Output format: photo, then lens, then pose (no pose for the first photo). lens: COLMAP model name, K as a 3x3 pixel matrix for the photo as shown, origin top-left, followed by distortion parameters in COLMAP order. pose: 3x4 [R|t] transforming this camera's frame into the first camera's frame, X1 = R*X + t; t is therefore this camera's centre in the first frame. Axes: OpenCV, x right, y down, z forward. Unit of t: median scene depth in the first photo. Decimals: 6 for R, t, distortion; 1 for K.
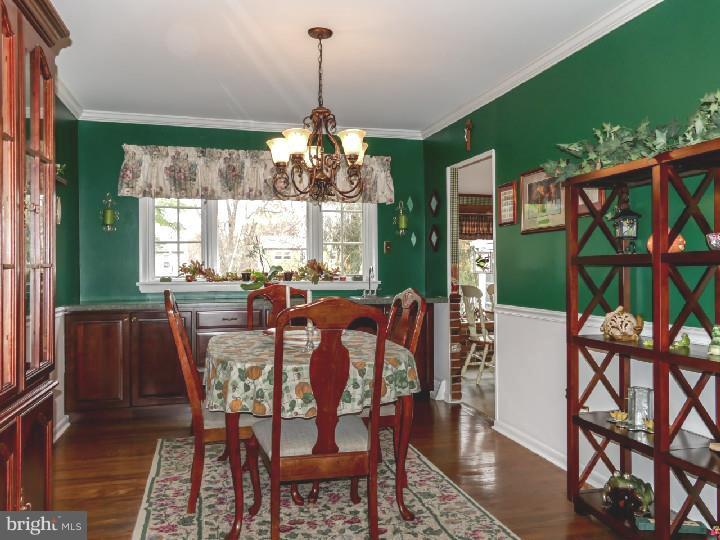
lens RADIAL K [[575.3, 0, 359.8], [0, 575.3, 267.9], [0, 0, 1]] dist [0.008848, 0.007721]
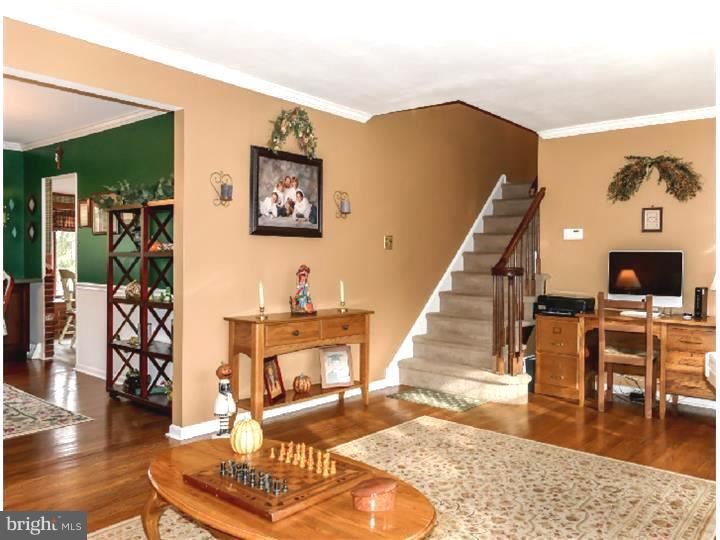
lens RADIAL K [[575.3, 0, 361.0], [0, 575.3, 265.3], [0, 0, 1]] dist [0.008848, 0.007721]
pose [[0.819283, -0.000580, 0.573389, -0.007033], [-0.011032, 0.999798, 0.016776, -0.014385], [-0.573283, -0.020070, 0.819112, -0.743023]]
